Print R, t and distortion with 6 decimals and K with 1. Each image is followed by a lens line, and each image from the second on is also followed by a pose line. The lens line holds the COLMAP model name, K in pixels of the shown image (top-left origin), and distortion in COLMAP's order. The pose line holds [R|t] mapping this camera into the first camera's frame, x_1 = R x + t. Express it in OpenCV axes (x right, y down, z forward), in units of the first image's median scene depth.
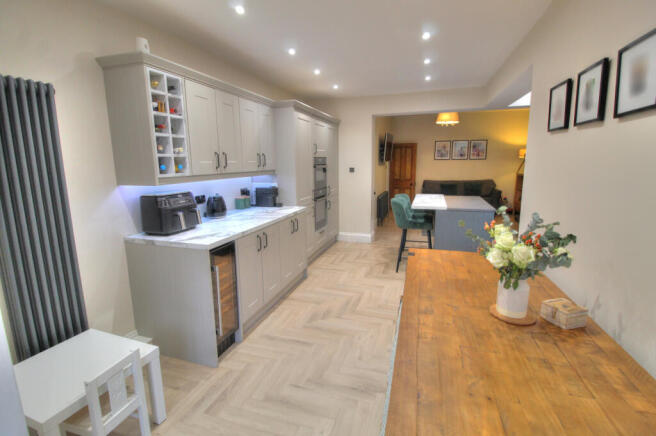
lens RADIAL K [[303.6, 0, 326.0], [0, 303.6, 214.5], [0, 0, 1]] dist [-0.000194, 0.000000]
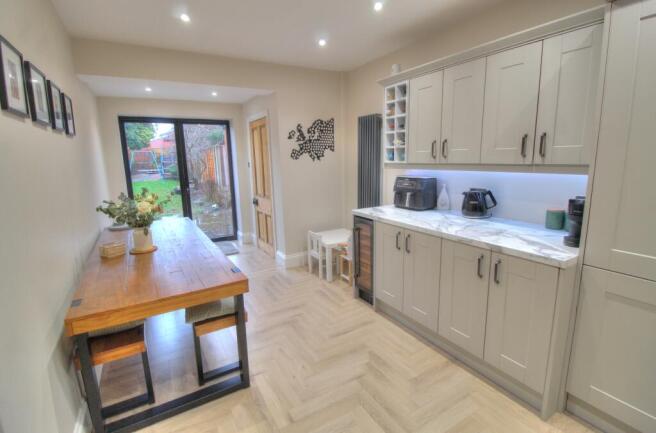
lens RADIAL K [[308.4, 0, 327.5], [0, 308.4, 209.7], [0, 0, 1]] dist [-0.003060, -0.000422]
pose [[-0.655862, 0.156604, -0.738458, 0.588674], [-0.099082, 0.951923, 0.289873, -0.241175], [0.748350, 0.263284, -0.608813, 1.367948]]
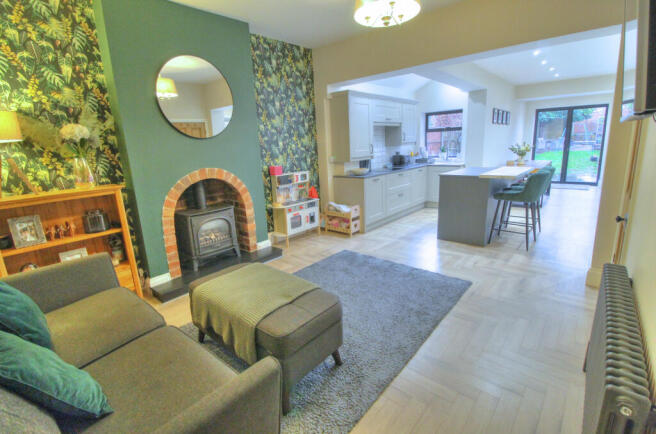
lens RADIAL K [[308.4, 0, 327.5], [0, 308.4, 210.2], [0, 0, 1]] dist [-0.003060, -0.000422]
pose [[-0.920742, -0.035535, 0.388551, 0.754067], [0.117094, 0.924775, 0.362049, -0.576309], [-0.372188, 0.378851, -0.847318, 3.349703]]
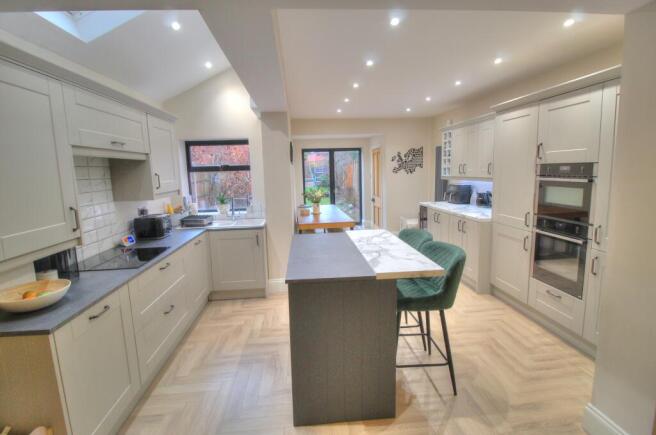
lens RADIAL K [[308.4, 0, 327.5], [0, 308.4, 210.7], [0, 0, 1]] dist [-0.003060, -0.000422]
pose [[-0.914946, 0.090551, -0.393287, 1.022198], [-0.030466, 0.956226, 0.291038, -0.430733], [0.402425, 0.278266, -0.872137, 2.254075]]
